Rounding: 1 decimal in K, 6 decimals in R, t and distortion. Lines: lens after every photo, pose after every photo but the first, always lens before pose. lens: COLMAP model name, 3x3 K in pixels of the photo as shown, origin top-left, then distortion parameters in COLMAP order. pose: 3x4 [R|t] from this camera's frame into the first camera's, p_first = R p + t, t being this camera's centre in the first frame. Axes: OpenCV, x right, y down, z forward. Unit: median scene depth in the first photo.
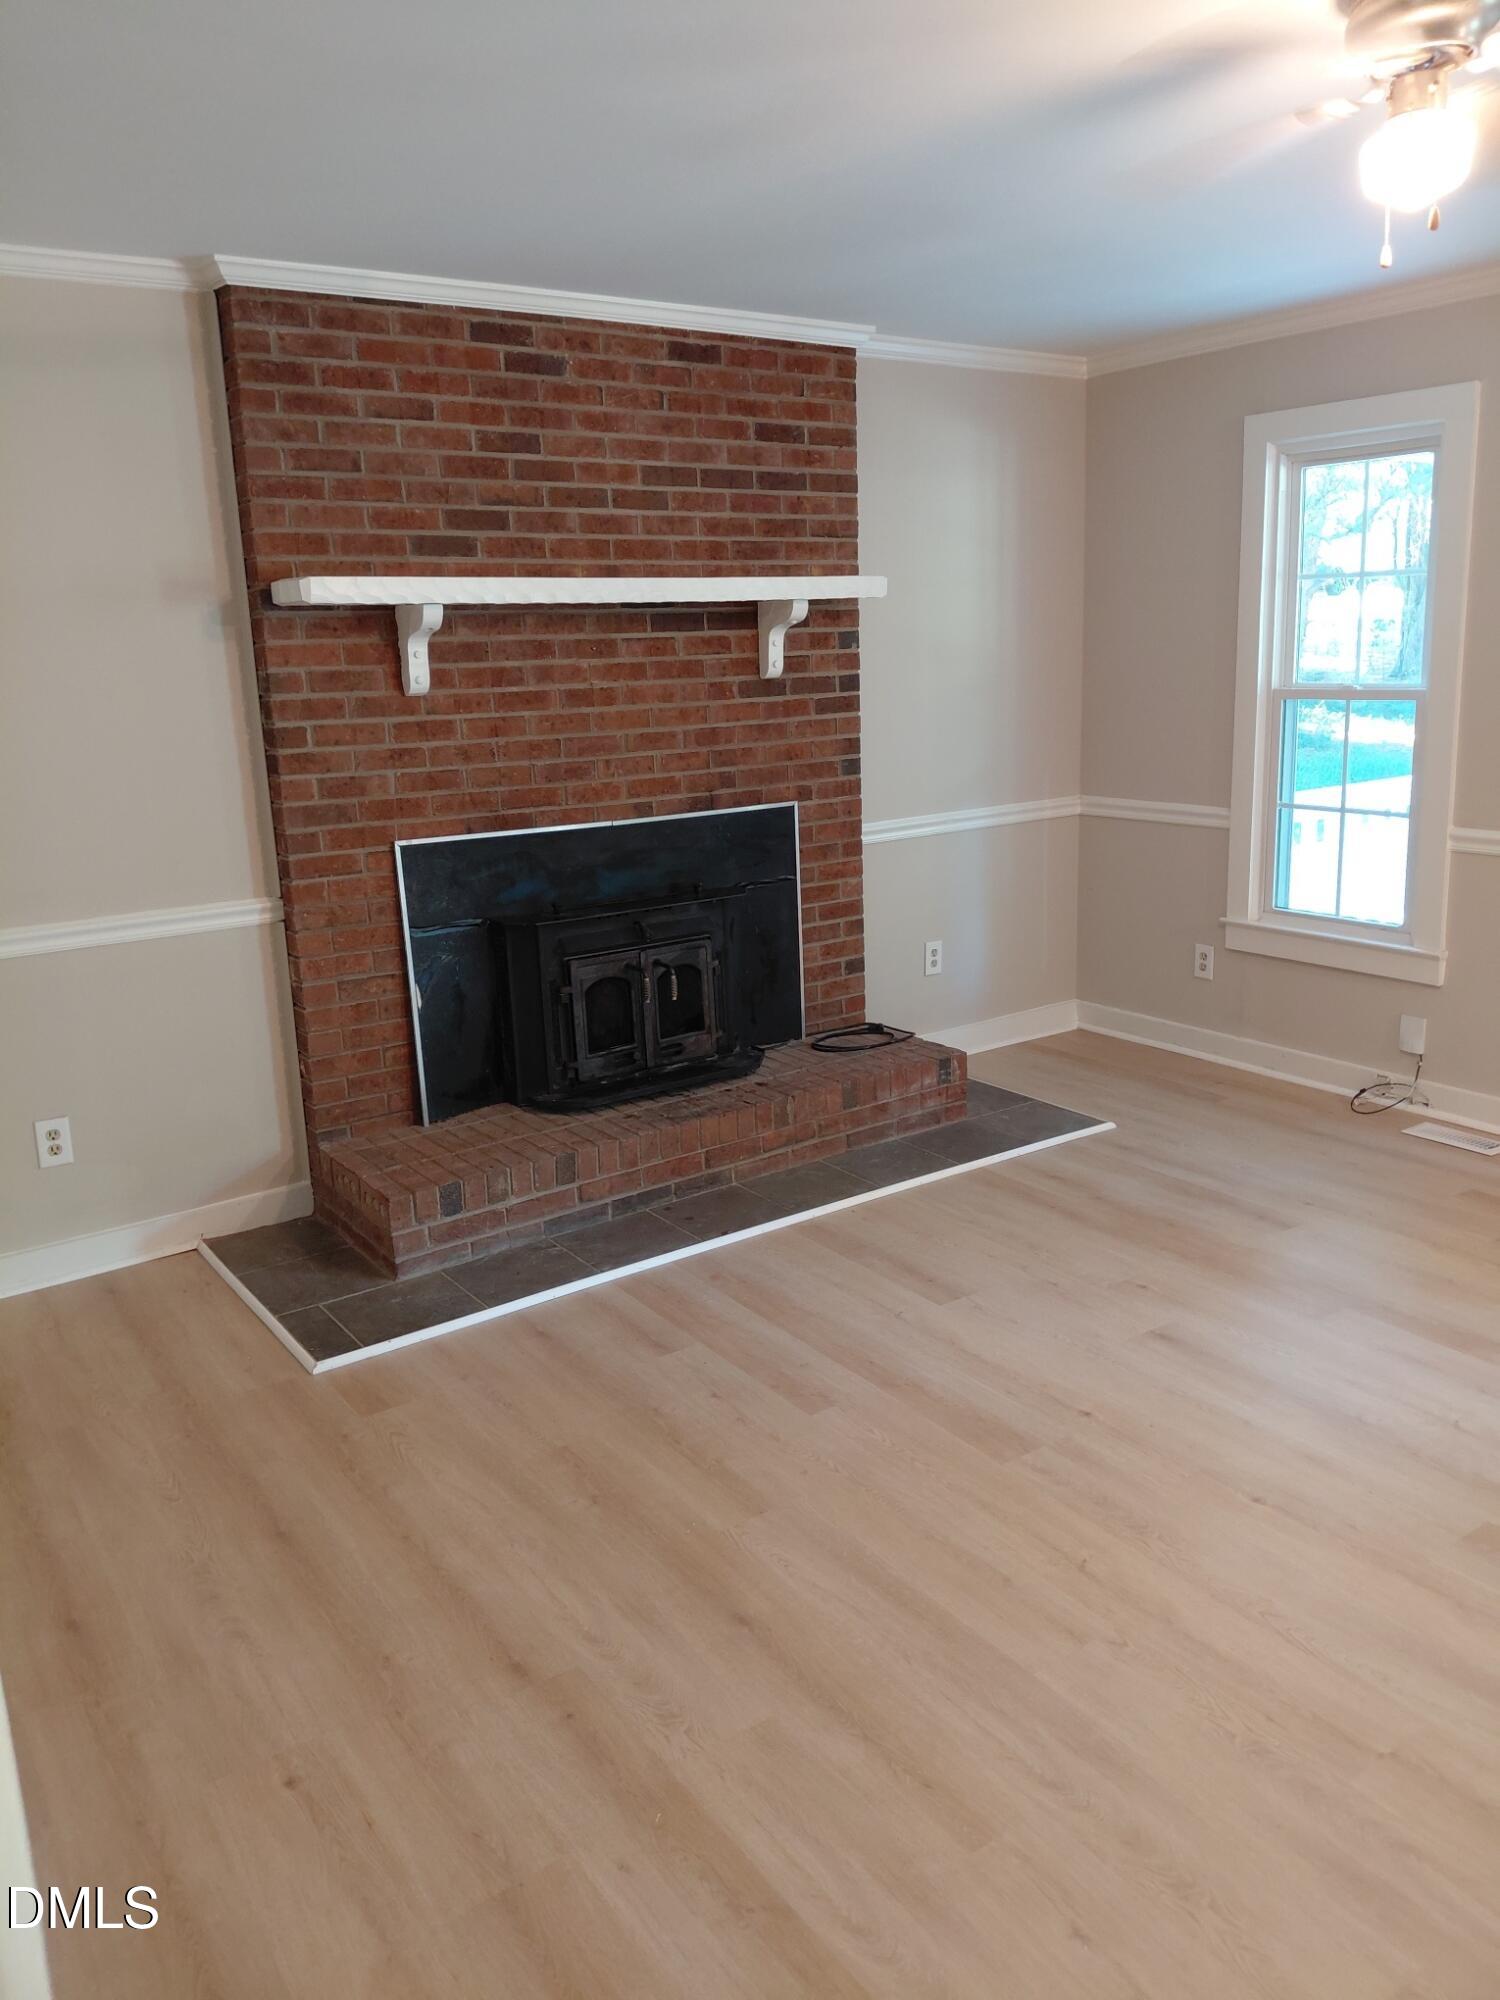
lens RADIAL K [[1484.7, 0, 770.9], [0, 1484.7, 1000.0], [0, 0, 1]] dist [0.055522, -0.080056]
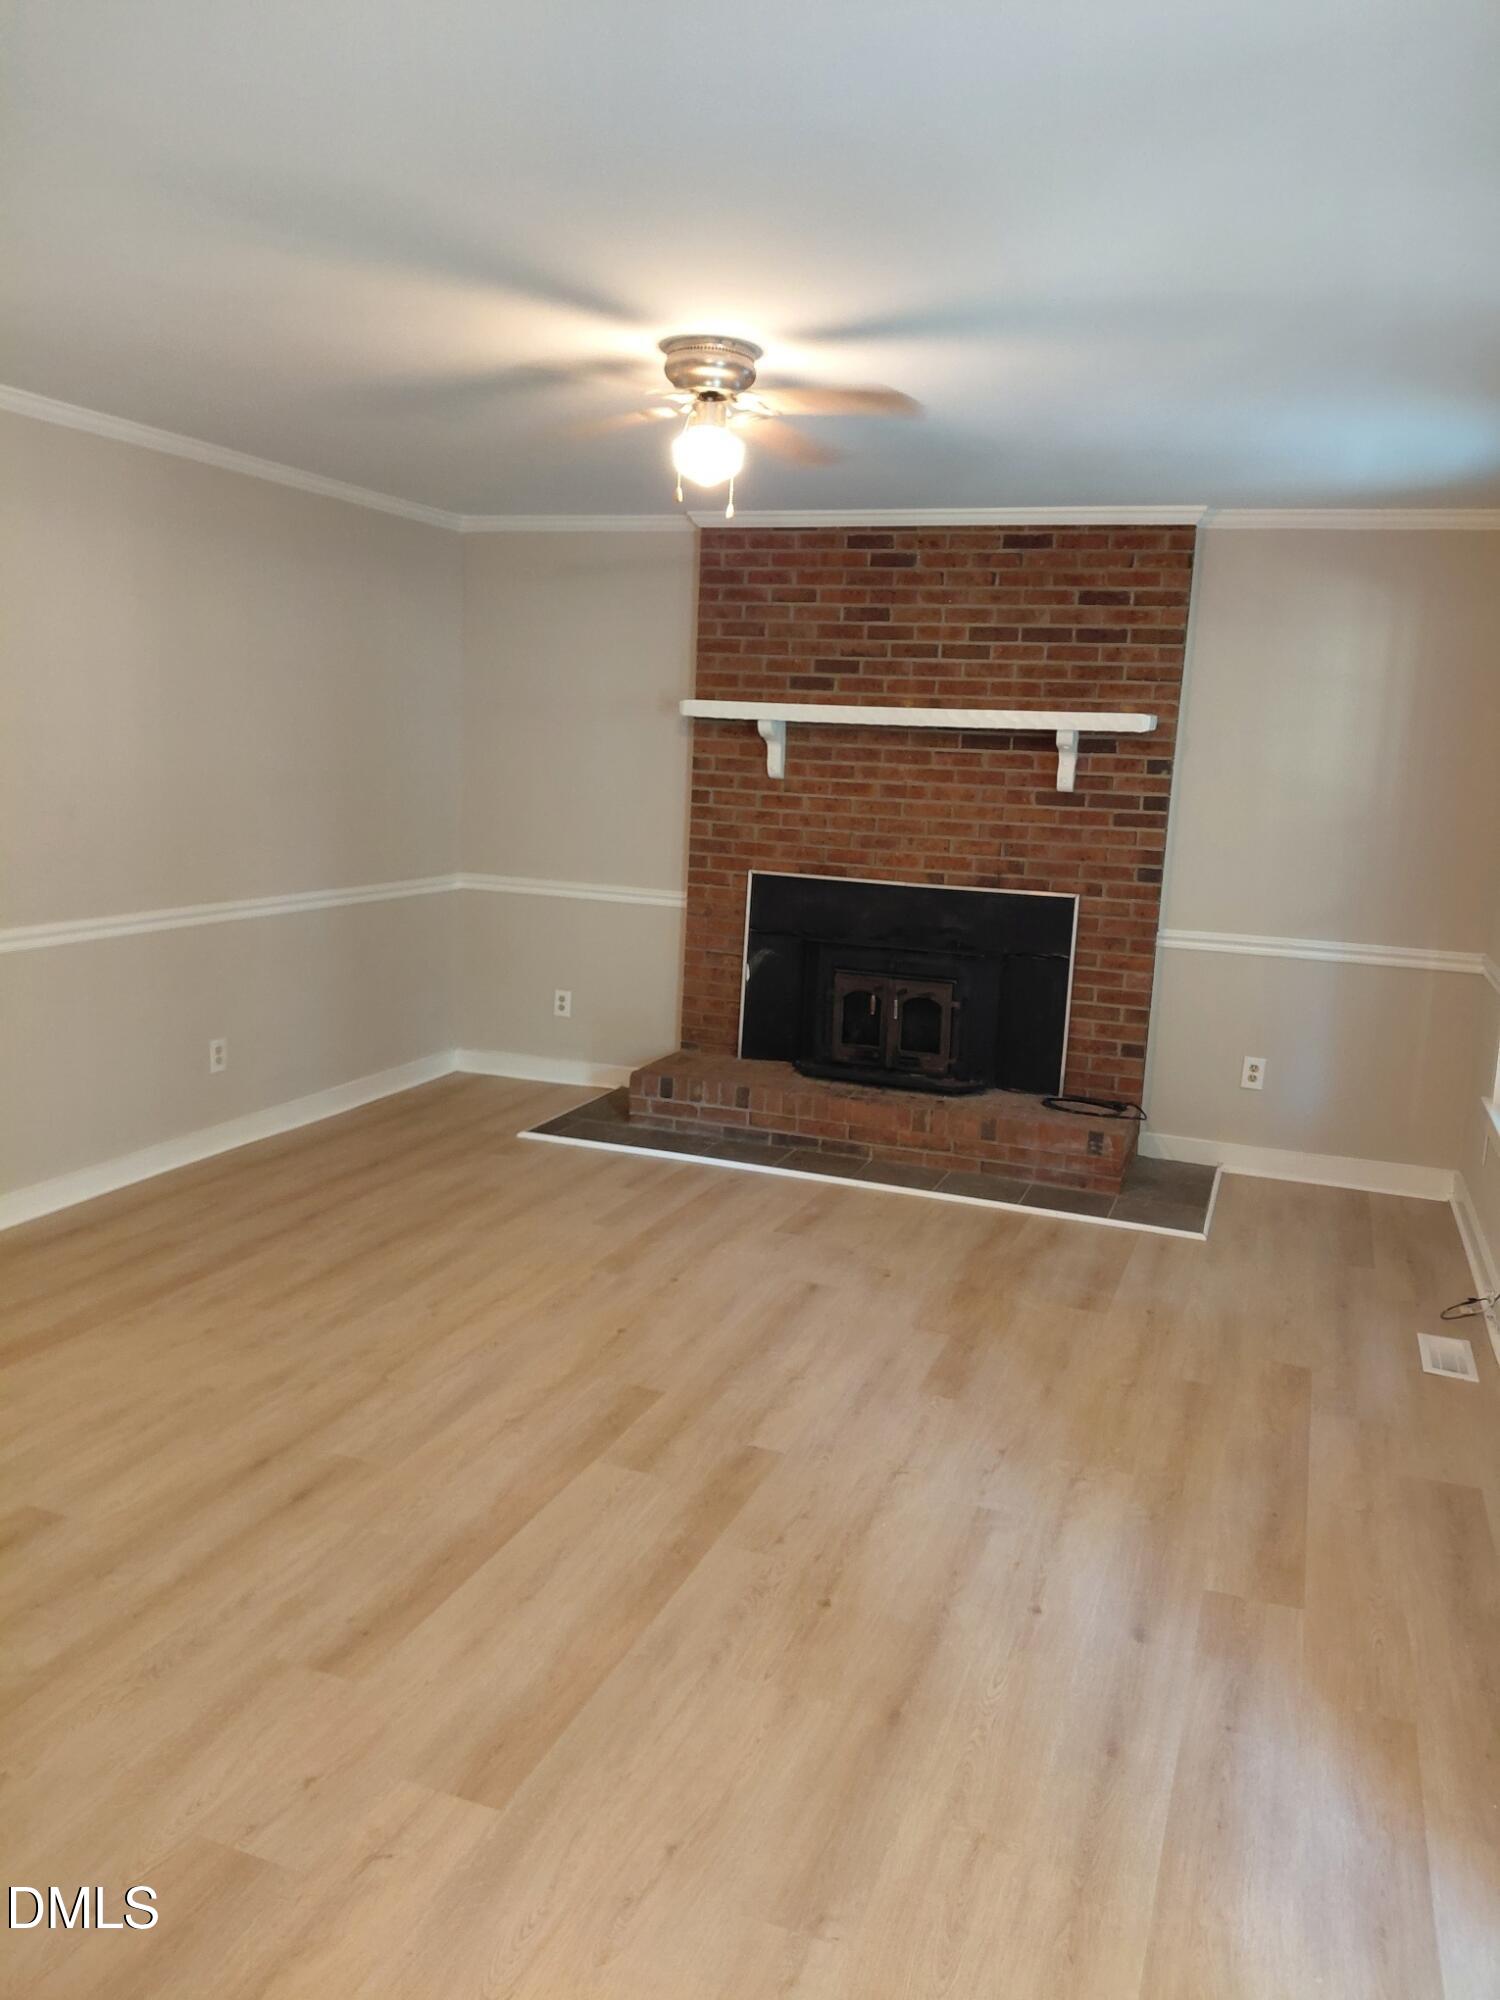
lens RADIAL K [[1484.7, 0, 759.6], [0, 1484.7, 1010.9], [0, 0, 1]] dist [0.055522, -0.080056]
pose [[0.563304, 0.206230, -0.800099, 0.978209], [-0.252737, 0.964942, 0.070782, -0.074018], [0.786647, 0.162343, 0.595678, 0.112878]]
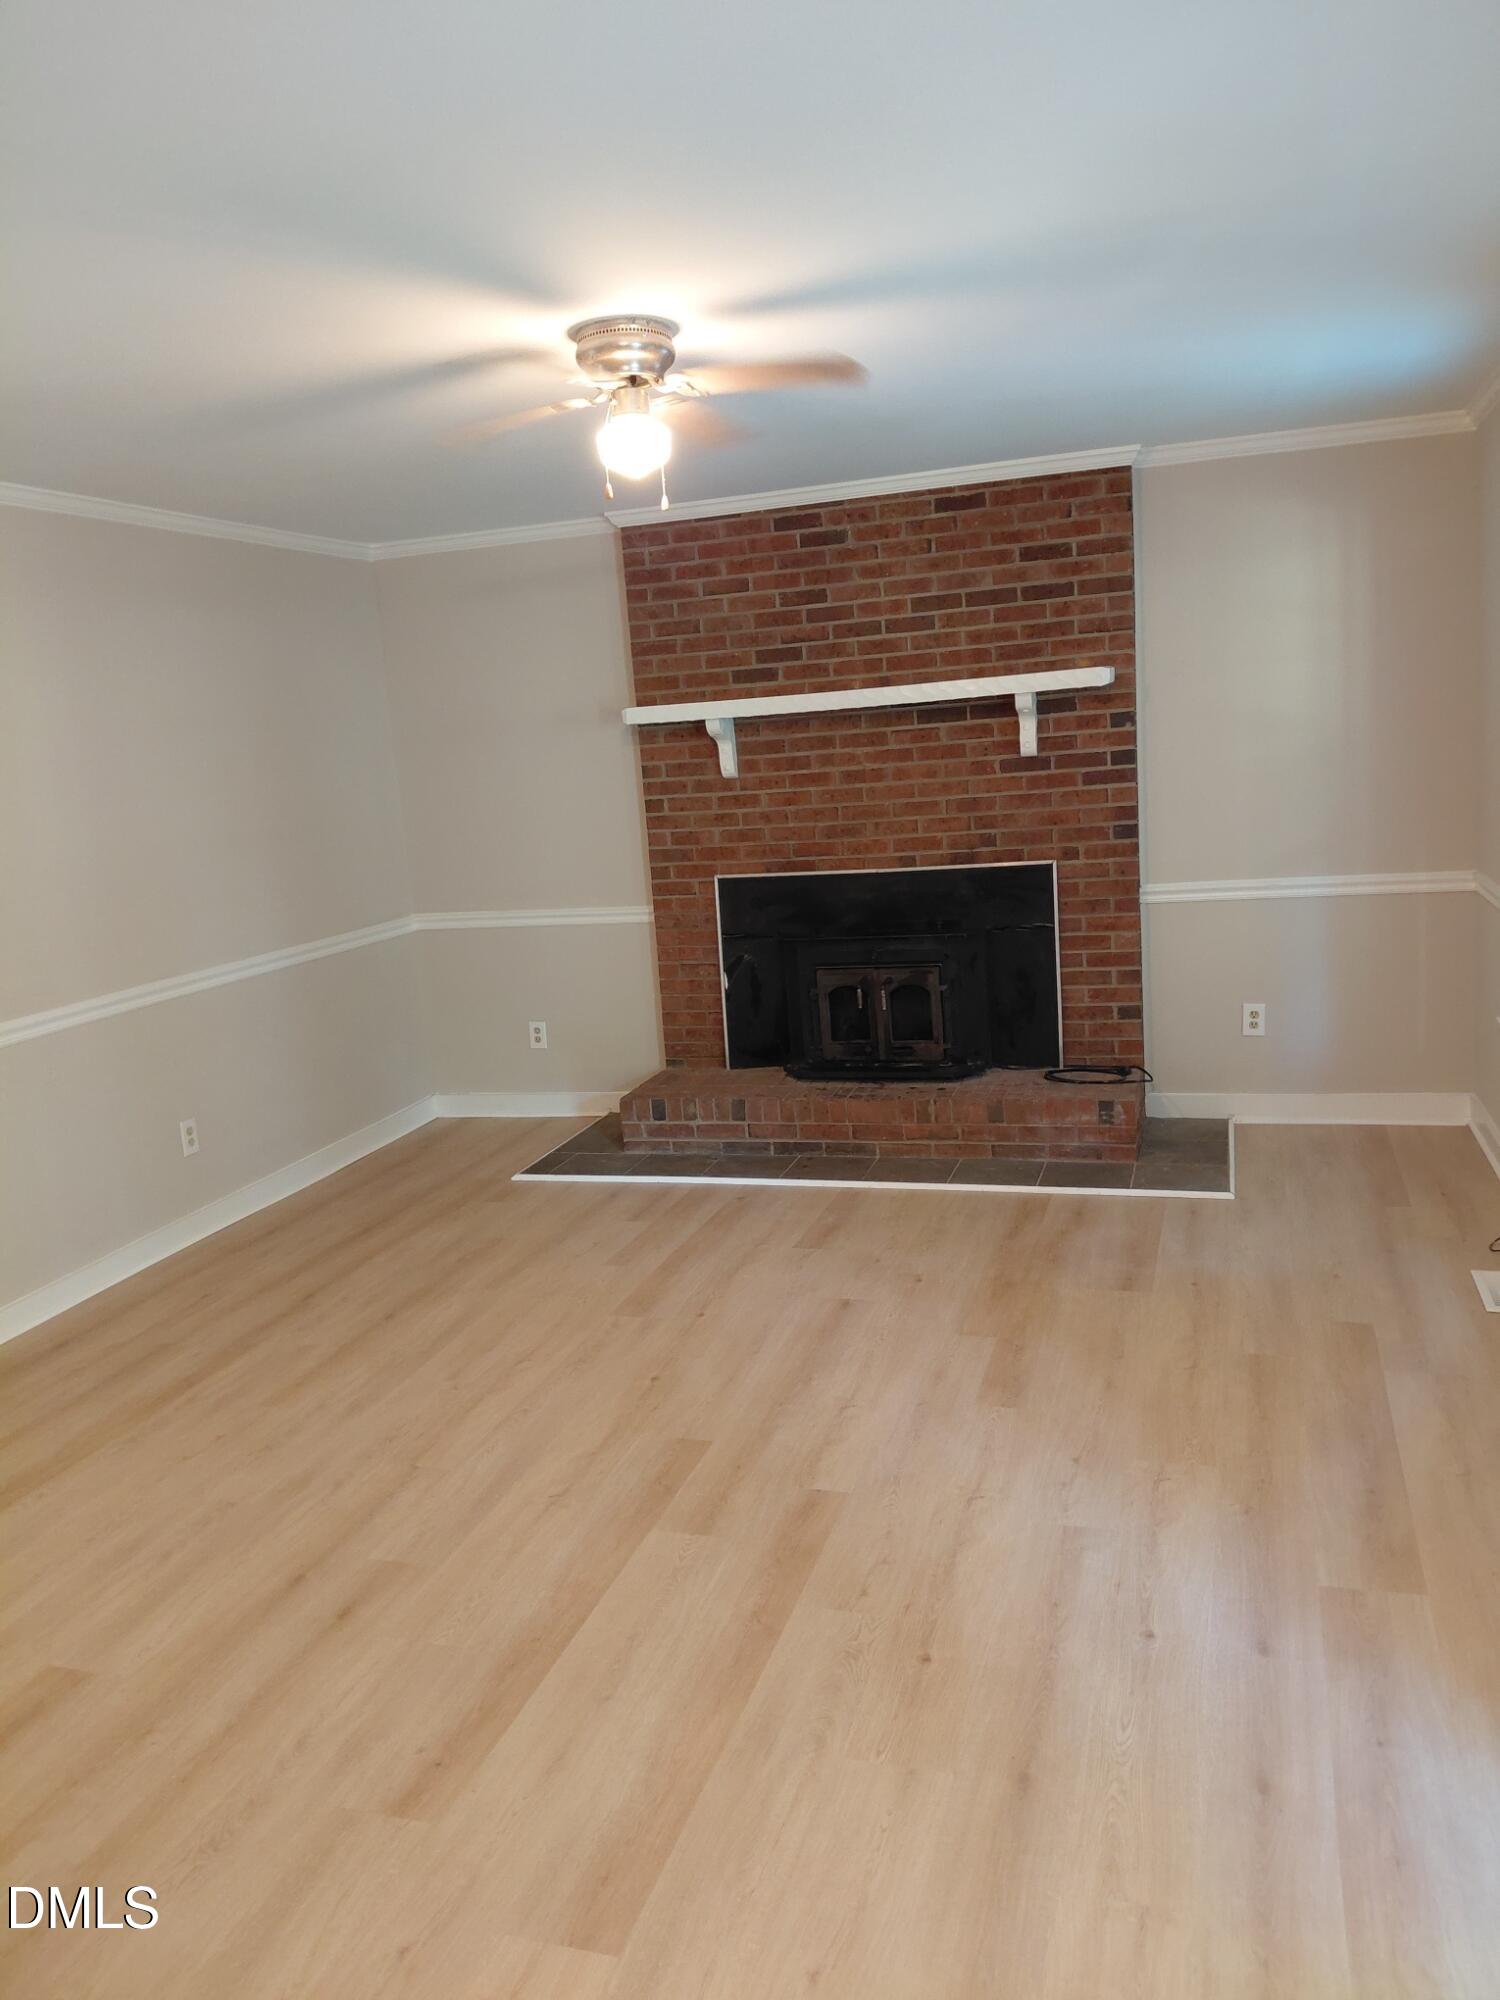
lens RADIAL K [[1484.7, 0, 770.5], [0, 1484.7, 1023.2], [0, 0, 1]] dist [0.055522, -0.080056]
pose [[0.610405, 0.142858, -0.779100, 0.926862], [-0.132307, 0.988172, 0.077535, -0.079568], [0.780961, 0.055753, 0.622086, 0.123706]]
